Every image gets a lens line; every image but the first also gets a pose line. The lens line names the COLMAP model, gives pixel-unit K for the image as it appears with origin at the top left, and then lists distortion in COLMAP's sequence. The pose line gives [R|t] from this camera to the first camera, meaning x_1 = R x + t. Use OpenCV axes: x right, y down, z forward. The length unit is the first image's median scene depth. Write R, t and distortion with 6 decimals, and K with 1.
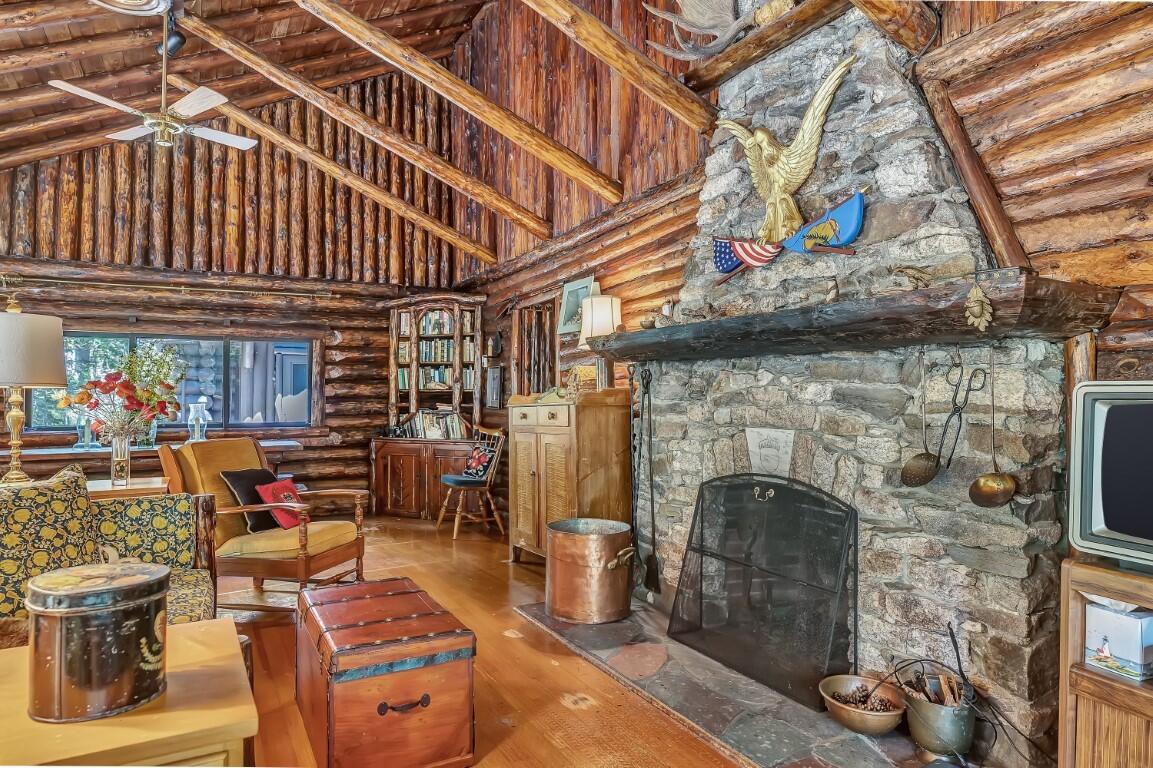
lens RADIAL K [[710.9, 0, 576.8], [0, 710.9, 385.4], [0, 0, 1]] dist [0.001677, 0.002134]
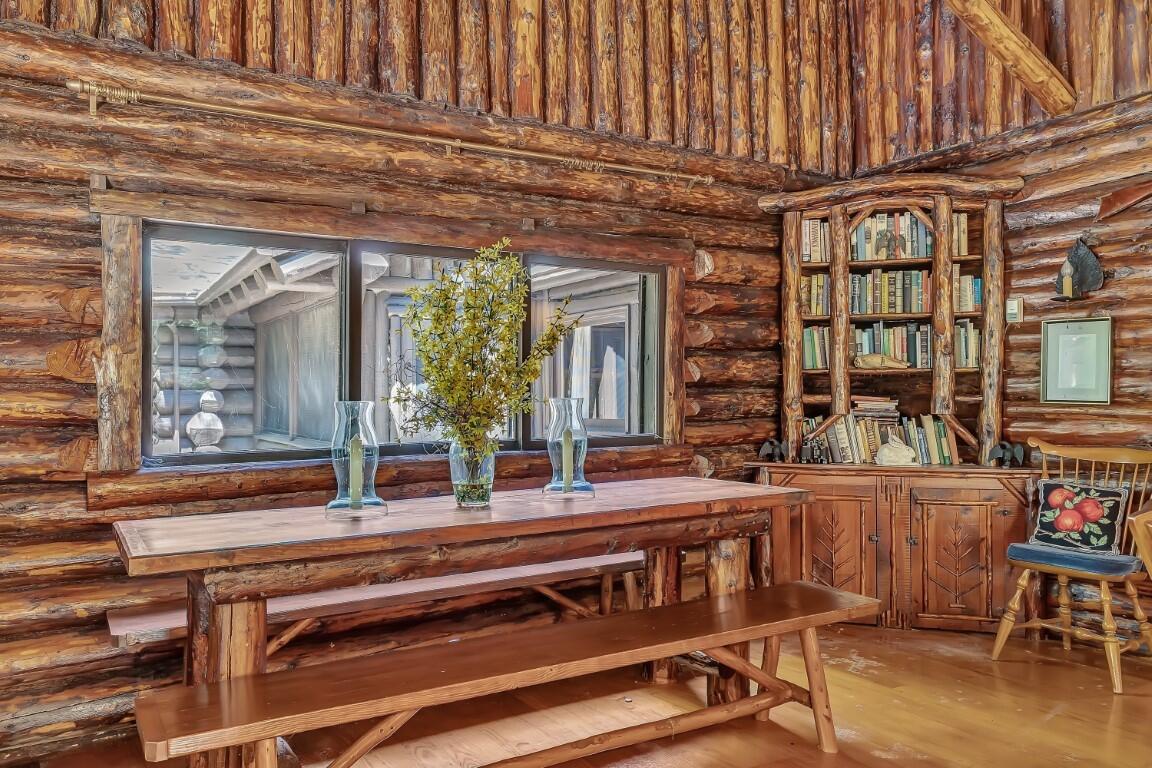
lens RADIAL K [[868.4, 0, 576.4], [0, 868.4, 395.5], [0, 0, 1]] dist [0.012246, 0.005772]
pose [[0.997525, -0.006399, 0.070020, -0.642265], [0.005204, 0.999838, 0.017249, 0.018686], [-0.070119, -0.016842, 0.997396, 0.545687]]
